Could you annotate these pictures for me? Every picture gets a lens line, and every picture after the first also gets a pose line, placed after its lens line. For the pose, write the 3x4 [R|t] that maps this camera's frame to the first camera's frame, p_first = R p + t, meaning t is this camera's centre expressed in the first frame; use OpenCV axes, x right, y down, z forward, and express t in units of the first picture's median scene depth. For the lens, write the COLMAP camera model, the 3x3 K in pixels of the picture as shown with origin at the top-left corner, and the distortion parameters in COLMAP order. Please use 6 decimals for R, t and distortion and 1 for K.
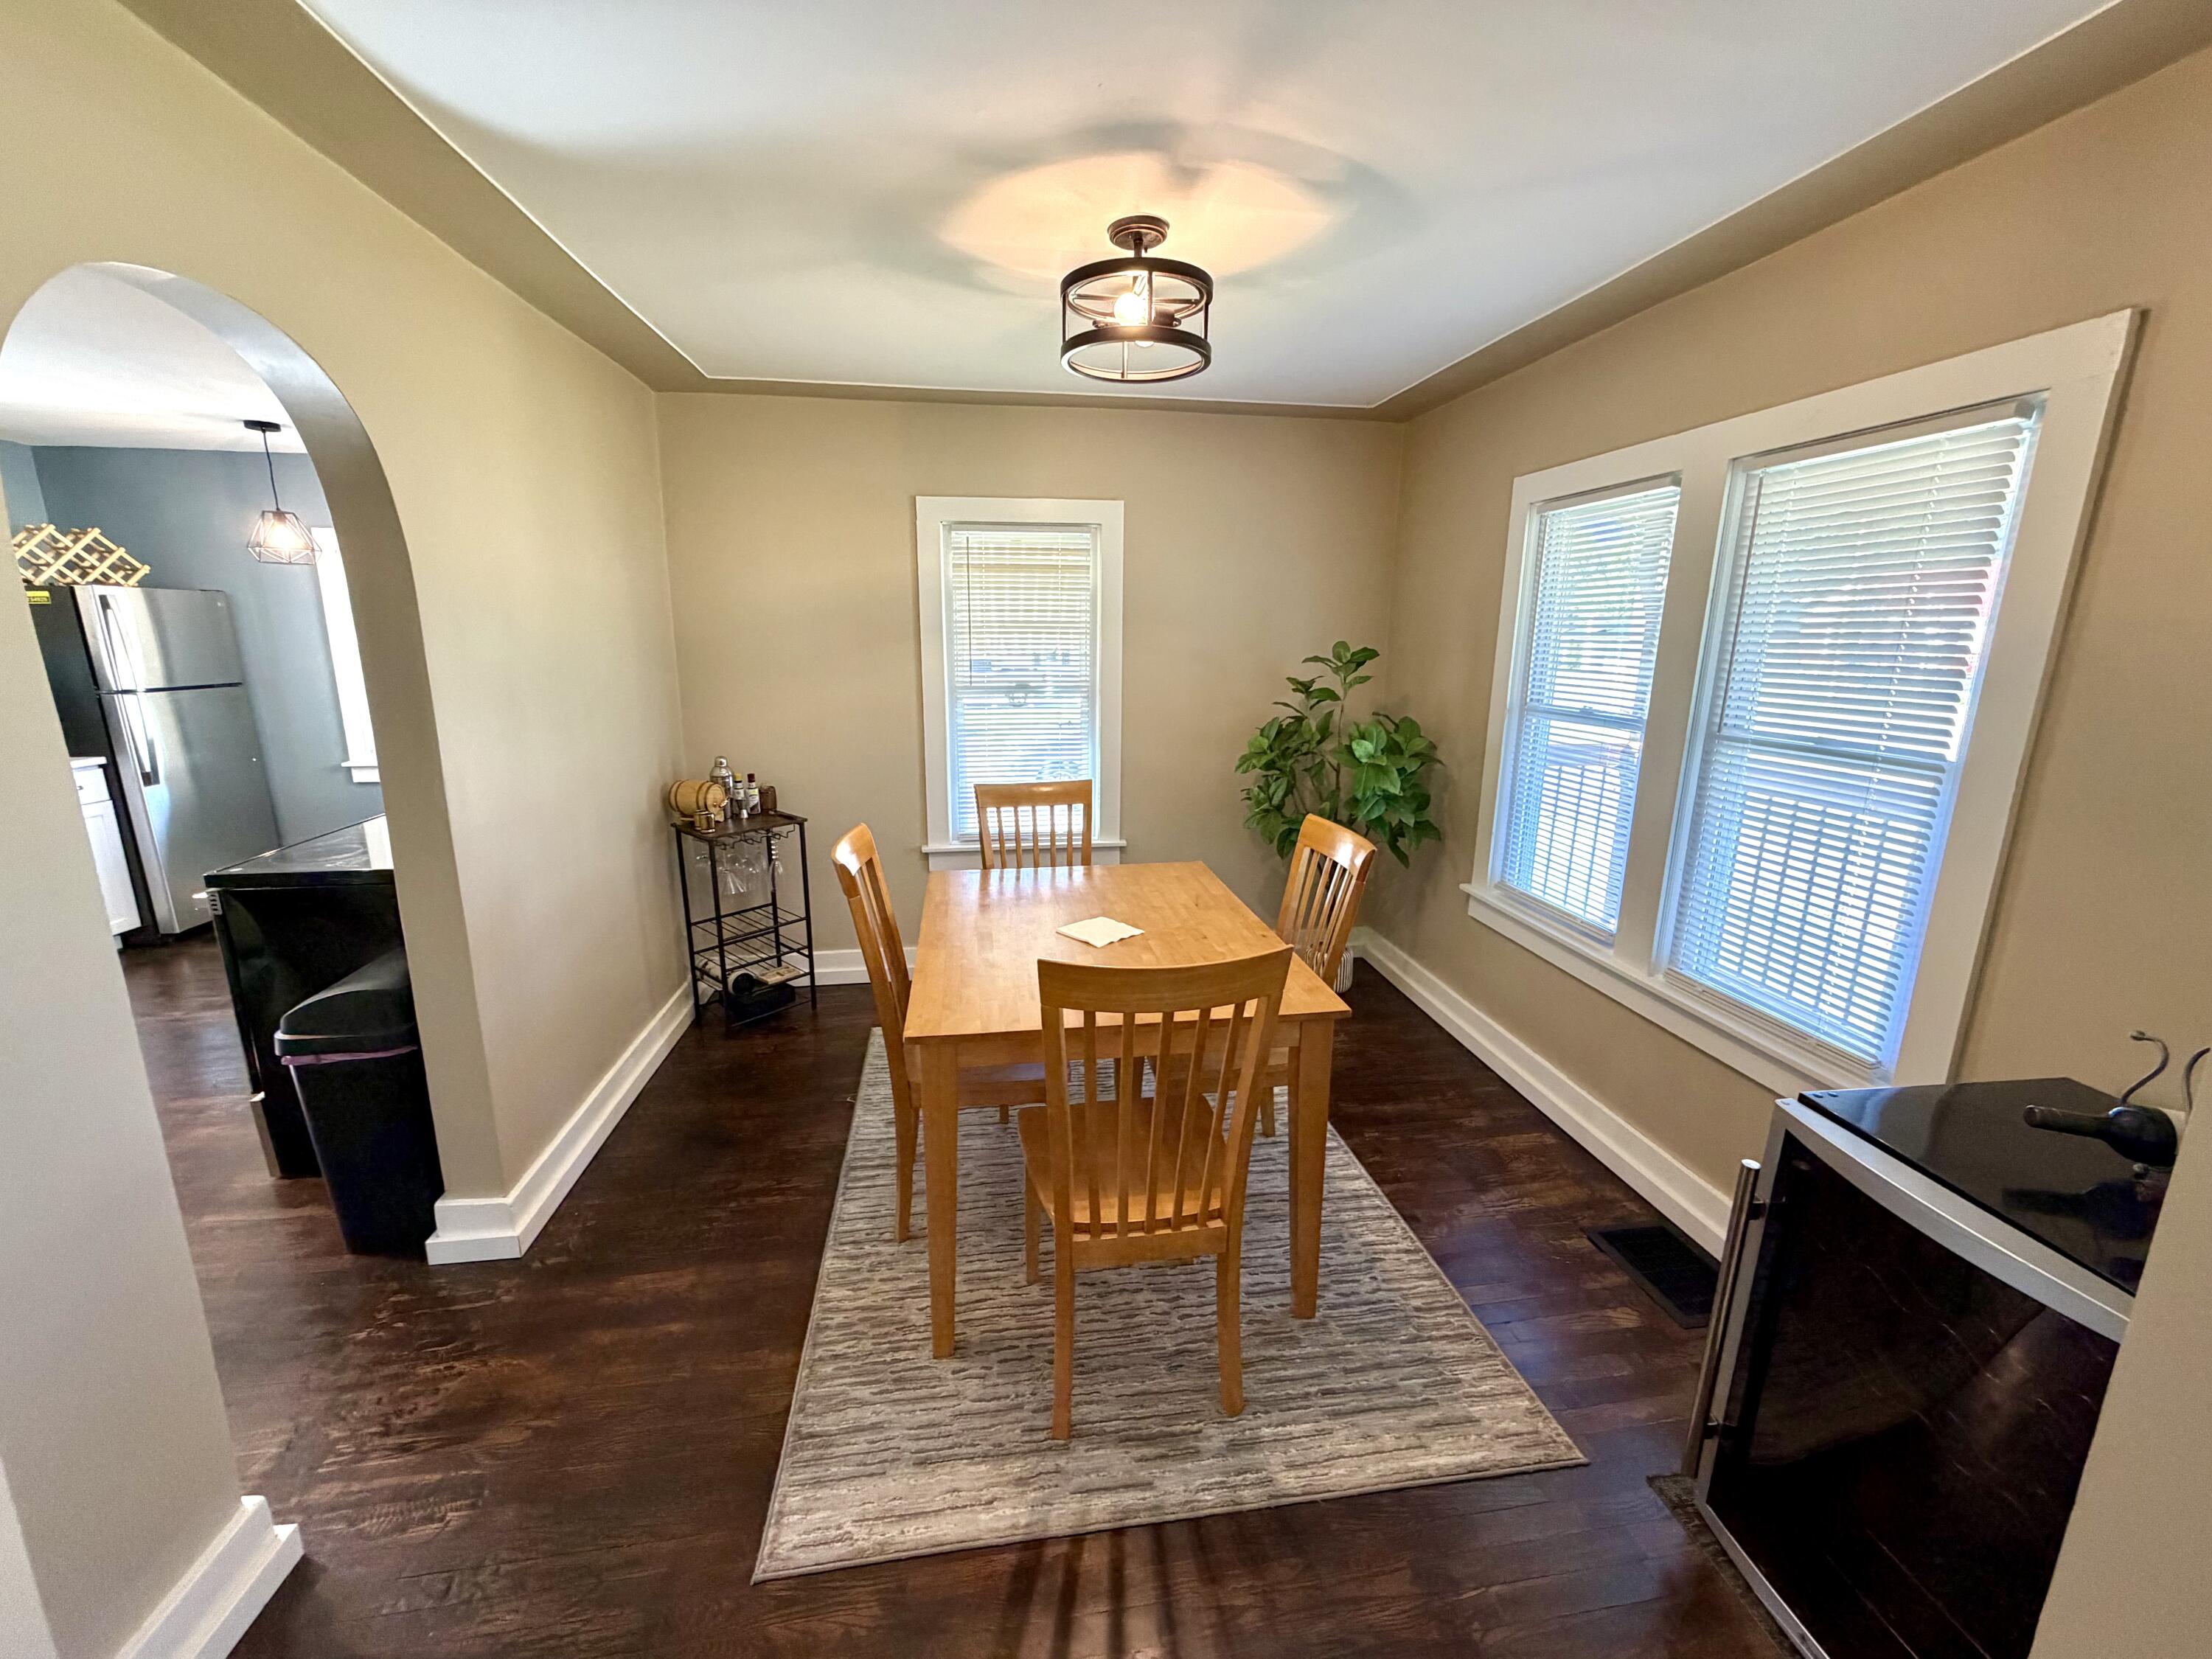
lens RADIAL K [[886.2, 0, 1104.0], [0, 886.2, 859.3], [0, 0, 1]] dist [0.000284, 0.000096]
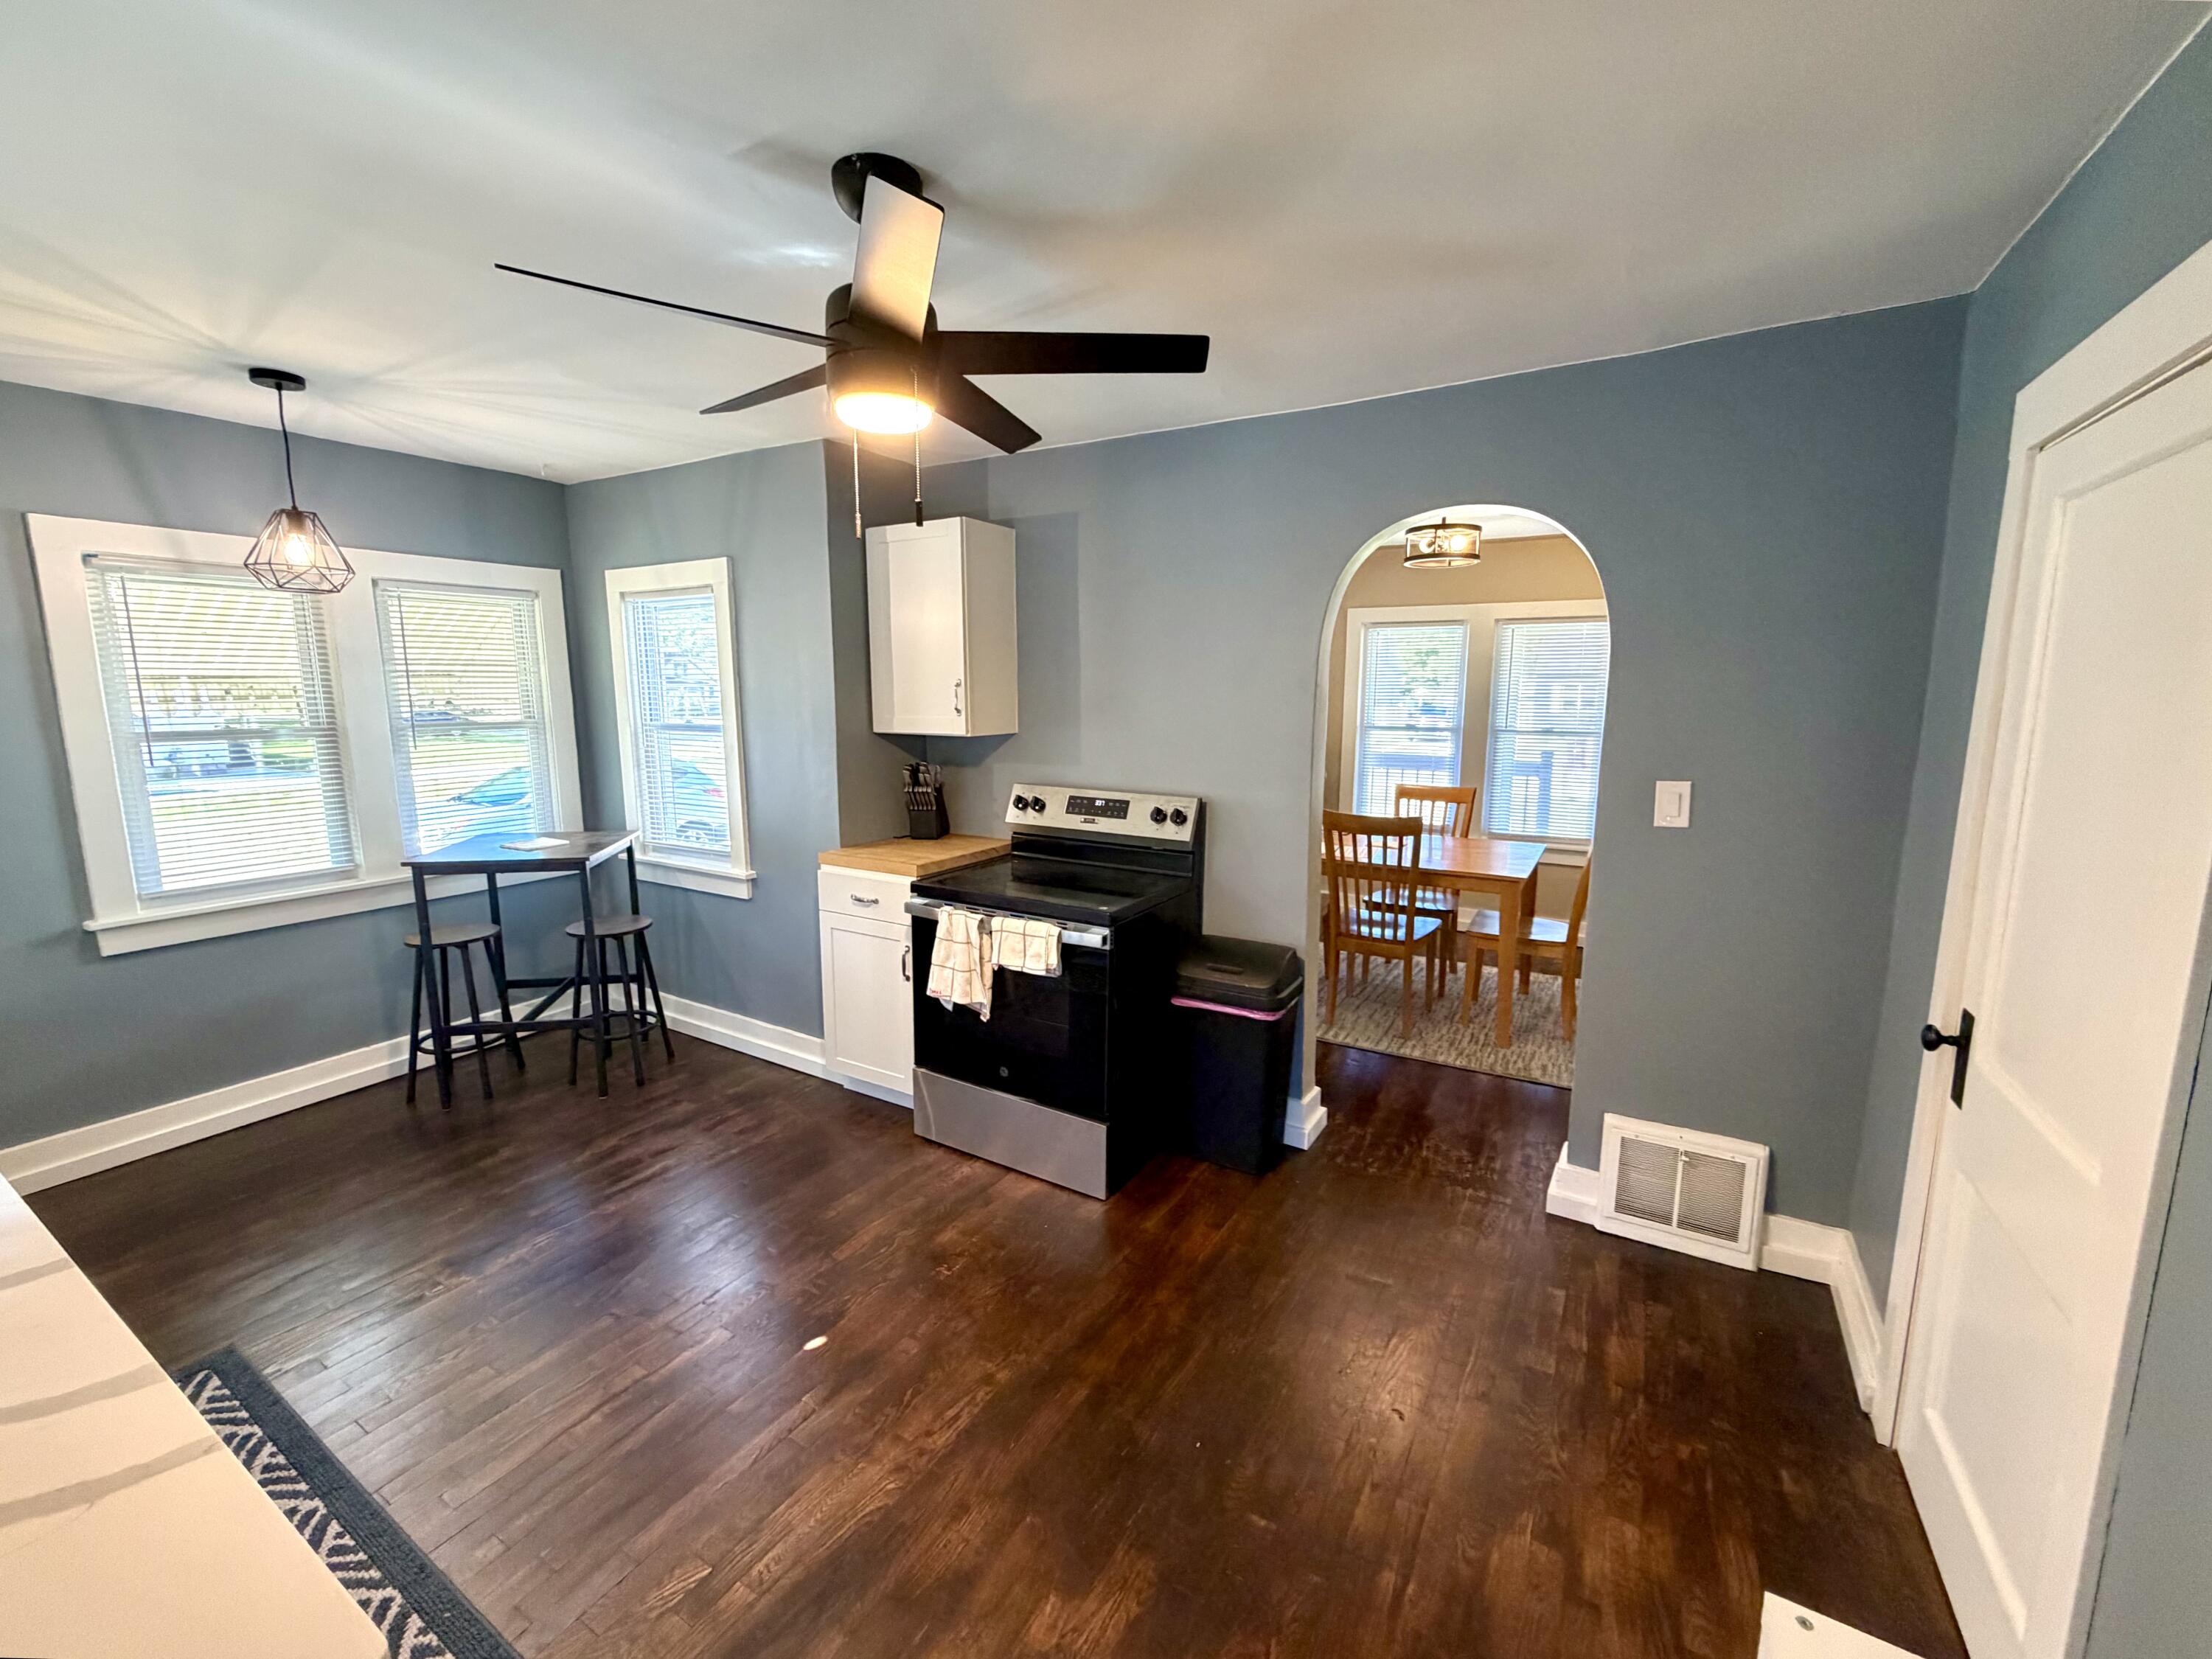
lens RADIAL K [[887.4, 0, 1106.0], [0, 887.4, 829.5], [0, 0, 1]] dist [0.000044, 0.000042]
pose [[0.626610, -0.128870, 0.768604, -1.053915], [0.192560, 0.981256, 0.007540, -0.056521], [-0.755169, 0.143278, 0.639680, 0.173116]]
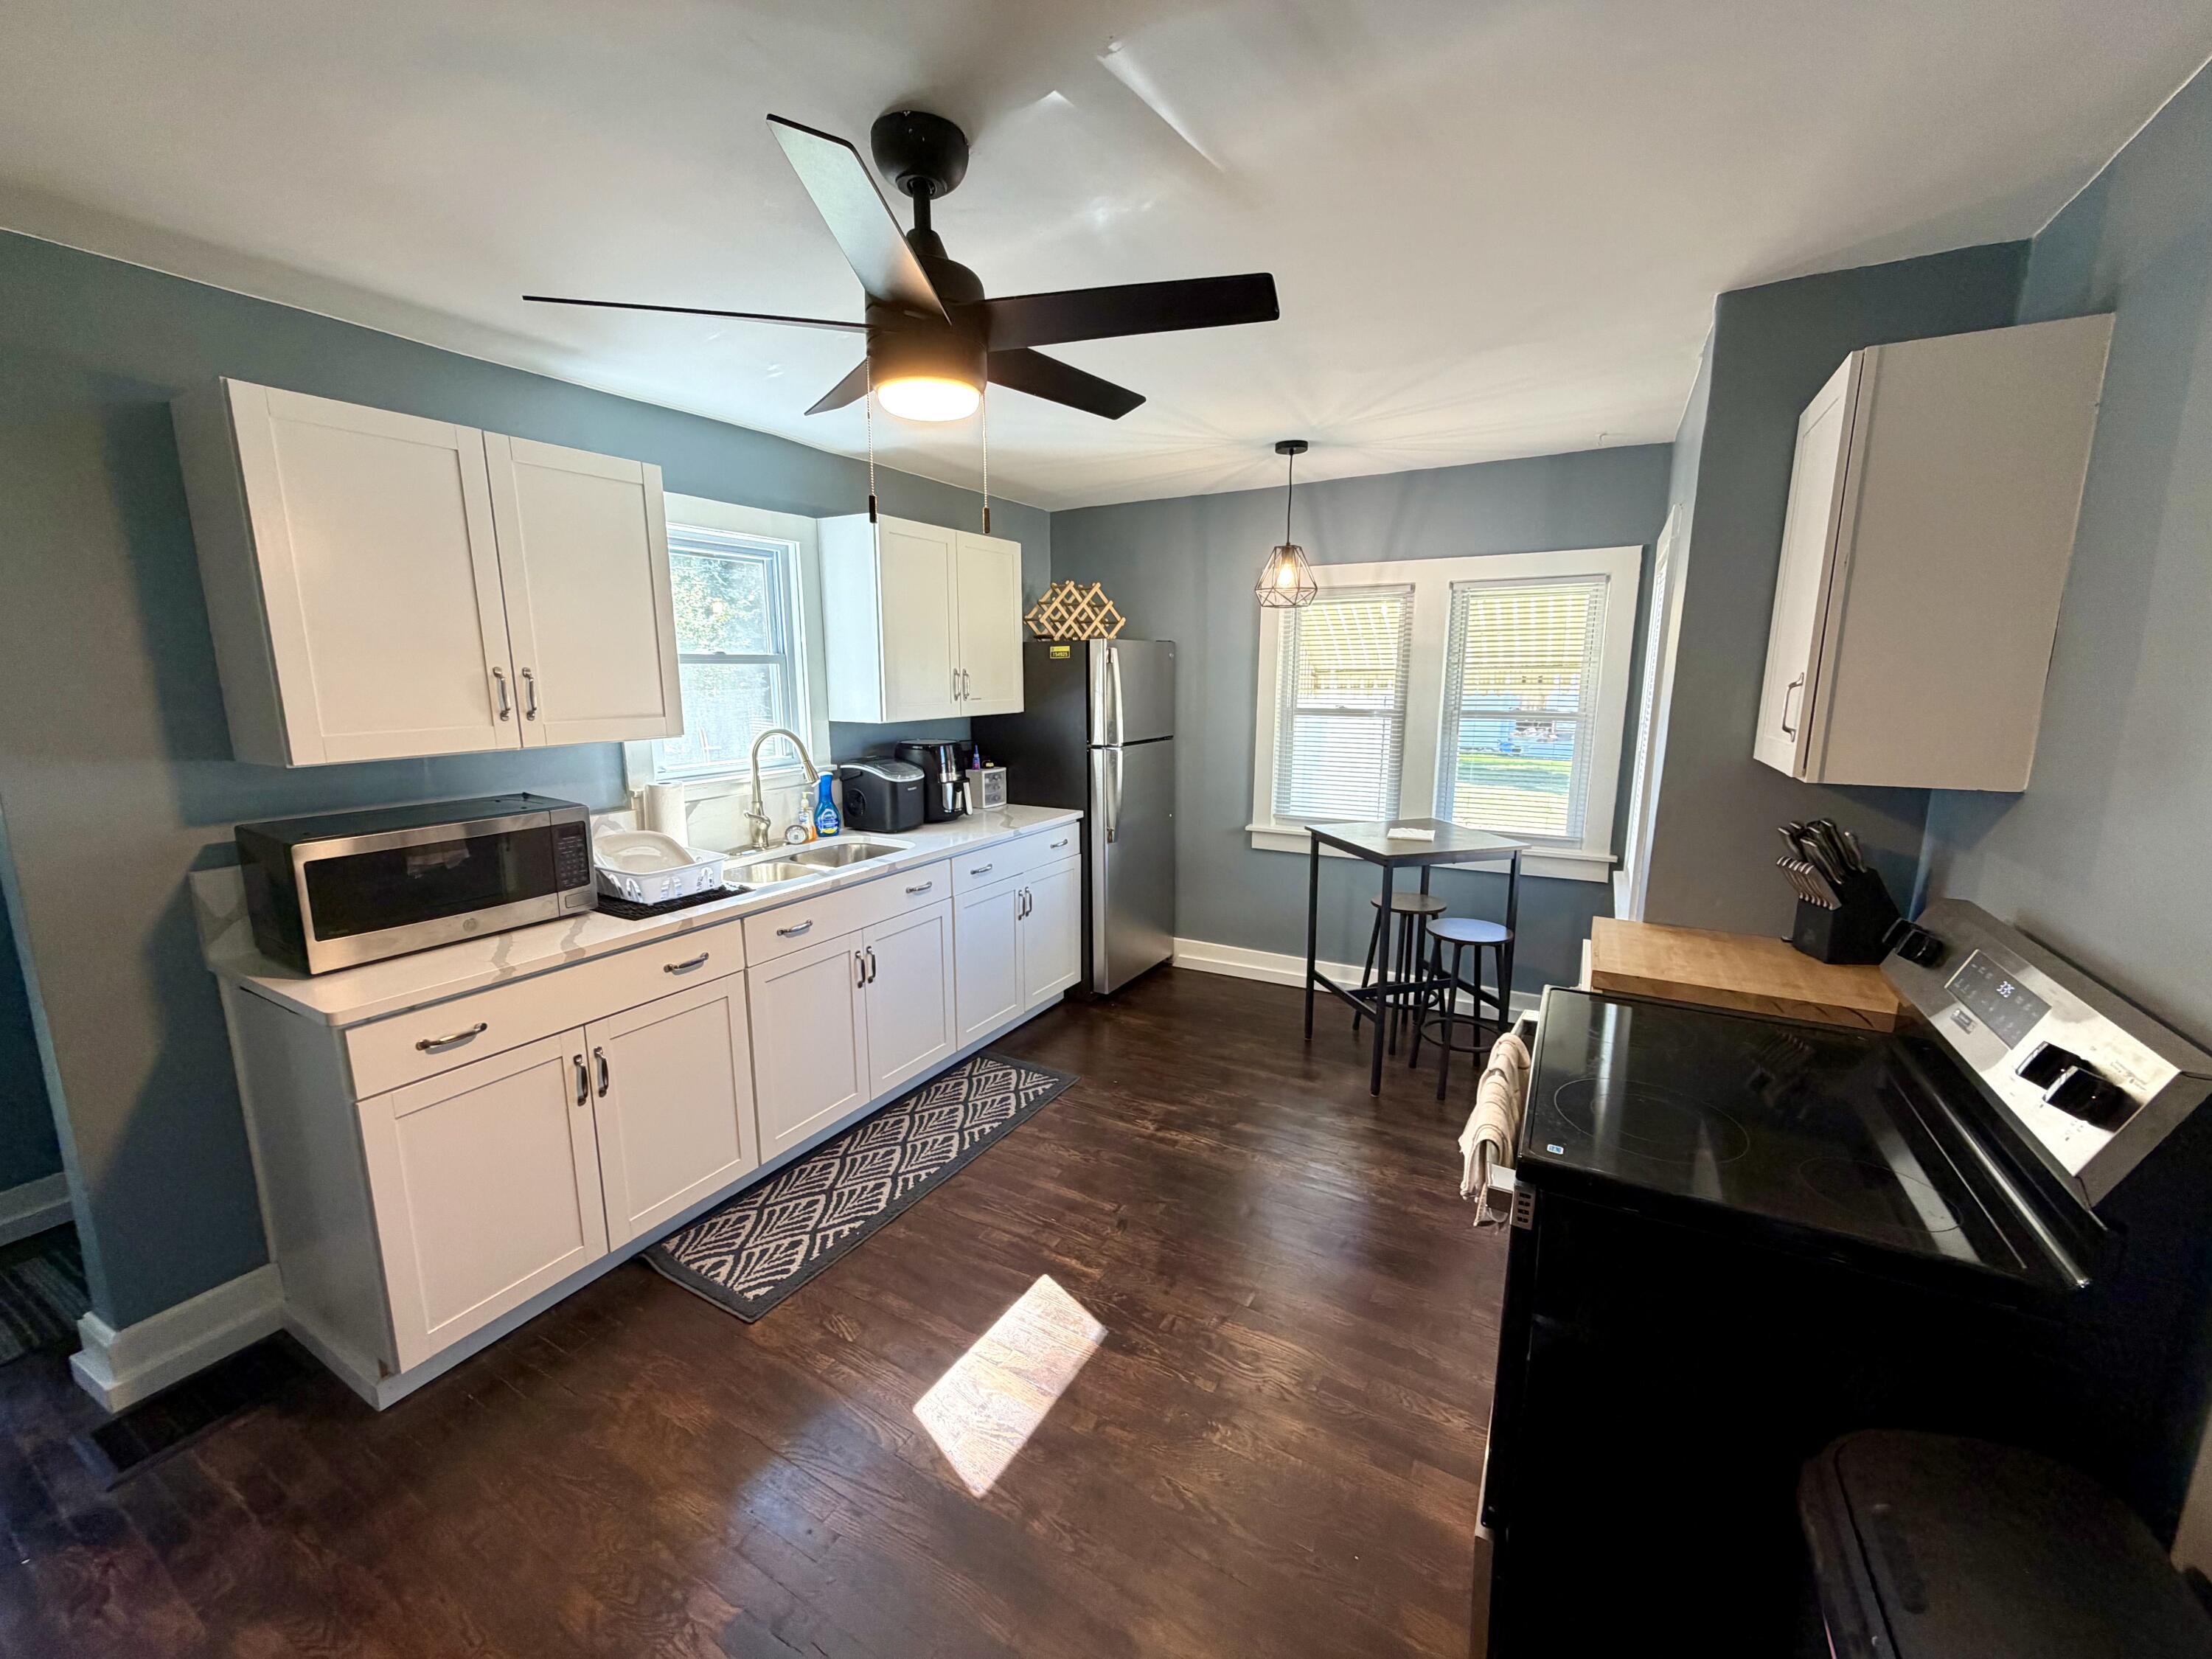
lens RADIAL K [[888.3, 0, 1070.3], [0, 888.3, 839.5], [0, 0, 1]] dist [0.000091, 0.000012]
pose [[0.779349, 0.108511, -0.617122, -0.518849], [-0.146237, 0.989191, -0.010747, -0.070334], [0.609286, 0.098622, 0.786794, 0.217683]]
